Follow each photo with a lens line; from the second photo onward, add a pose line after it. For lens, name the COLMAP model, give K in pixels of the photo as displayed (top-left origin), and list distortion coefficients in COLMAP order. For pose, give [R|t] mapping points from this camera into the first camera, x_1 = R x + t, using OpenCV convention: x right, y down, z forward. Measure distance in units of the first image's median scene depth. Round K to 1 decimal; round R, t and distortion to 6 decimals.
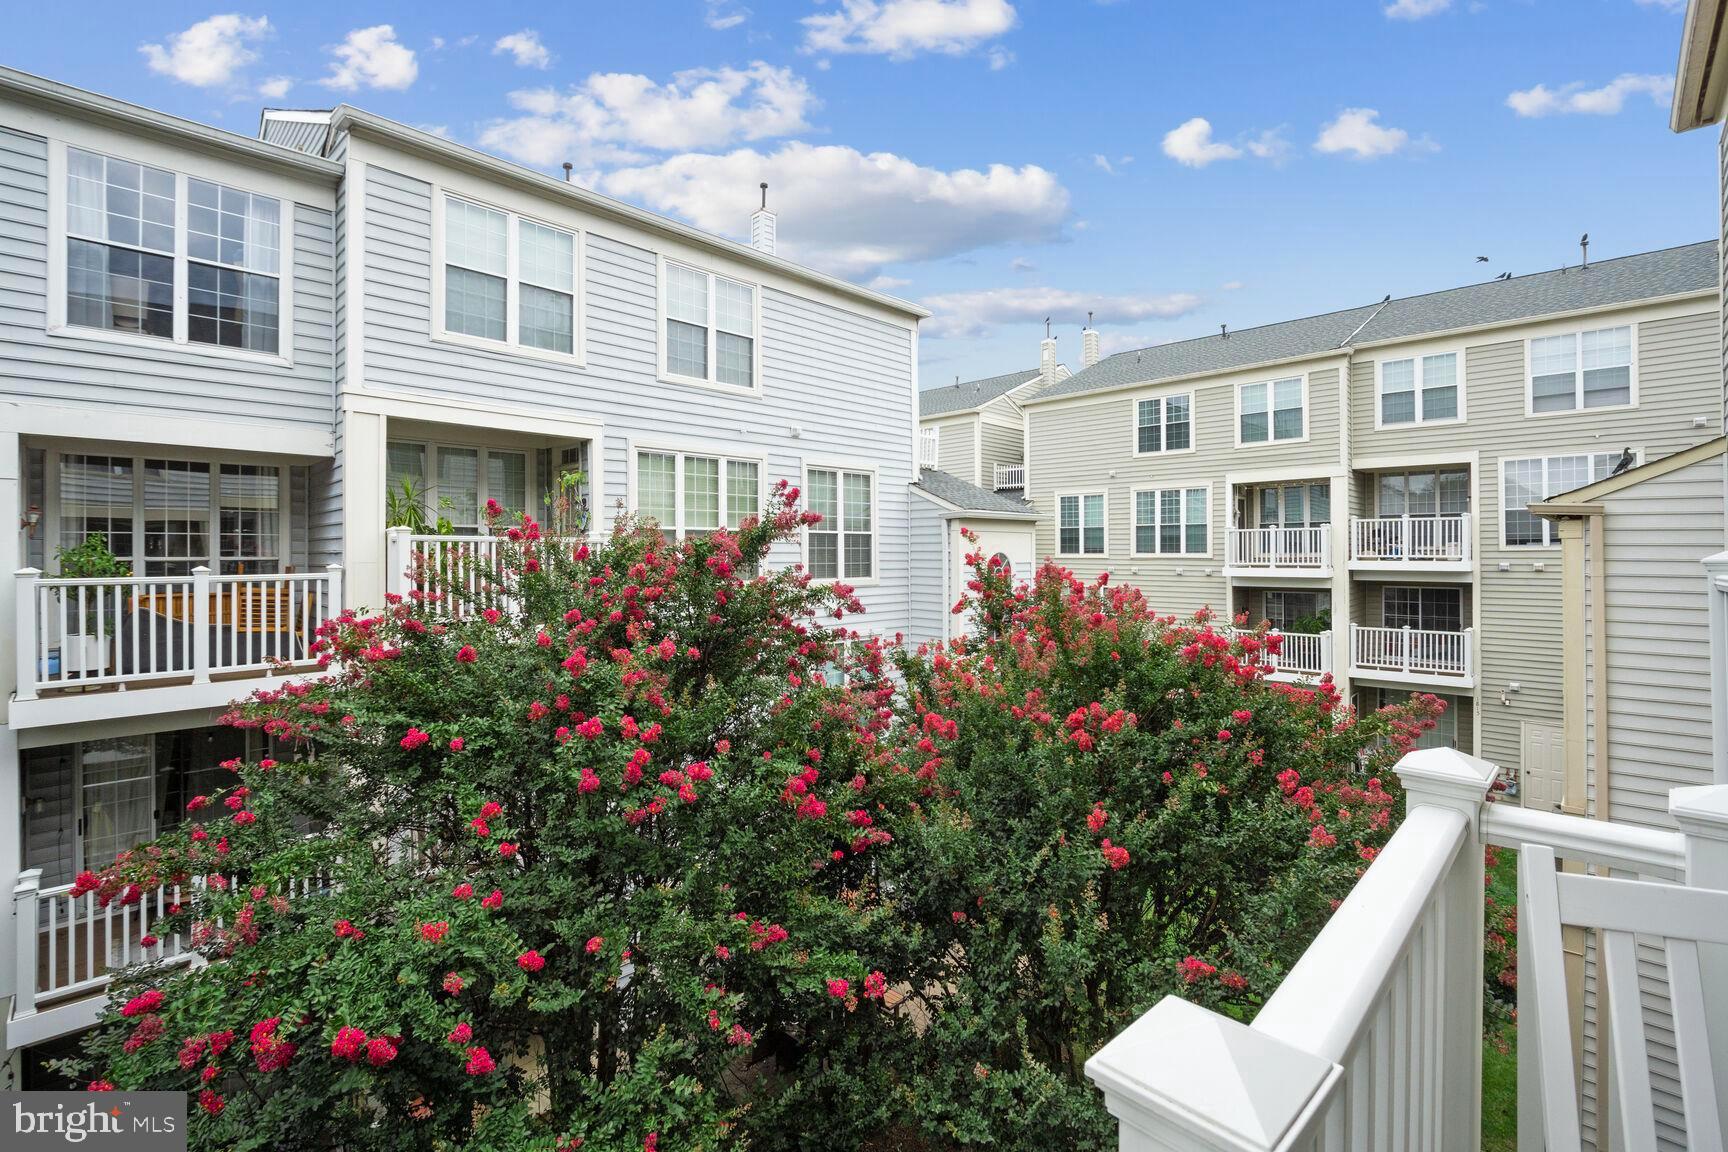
lens RADIAL K [[778.5, 0, 849.1], [0, 778.5, 549.1], [0, 0, 1]] dist [0.000091, 0.000338]
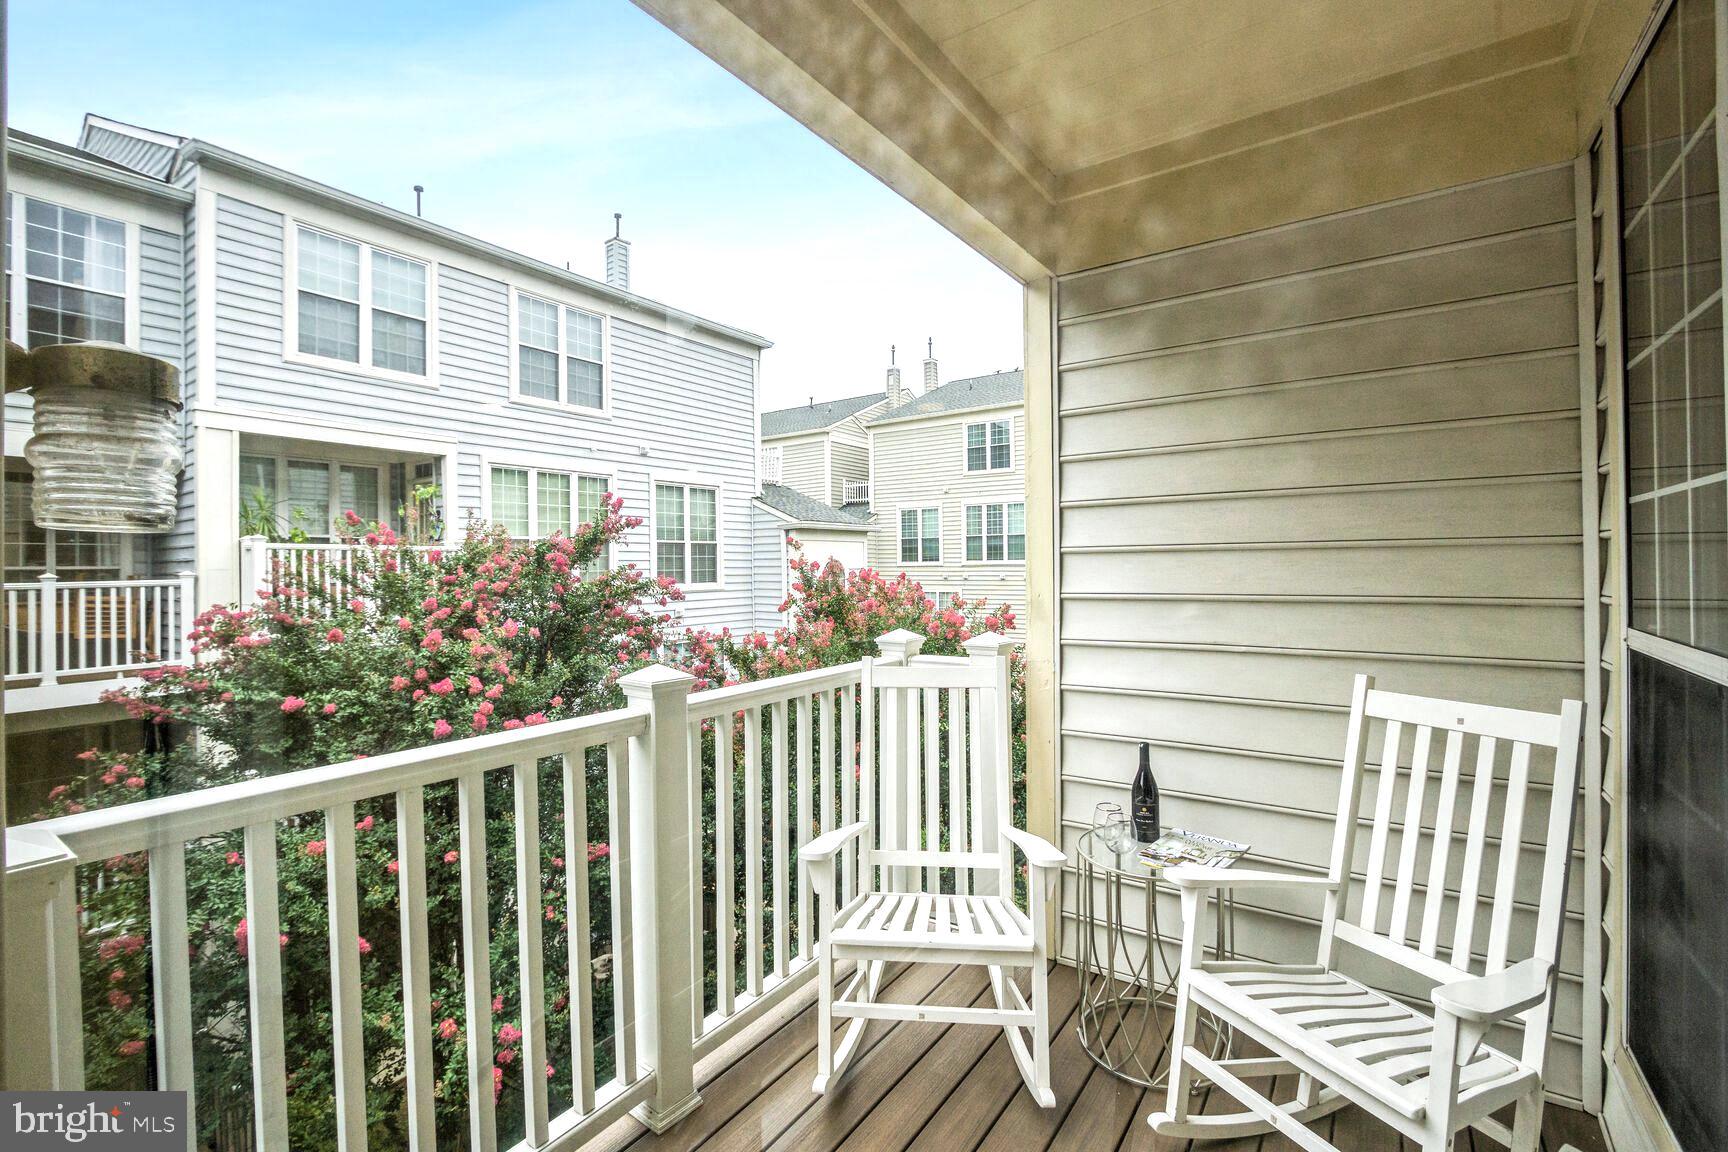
lens RADIAL K [[763.5, 0, 844.1], [0, 763.5, 559.8], [0, 0, 1]] dist [-0.002798, -0.000673]
pose [[0.986849, -0.007345, 0.161476, 0.045697], [0.007709, 0.999969, -0.001632, 0.010553], [-0.161459, 0.002855, 0.986875, -0.139560]]
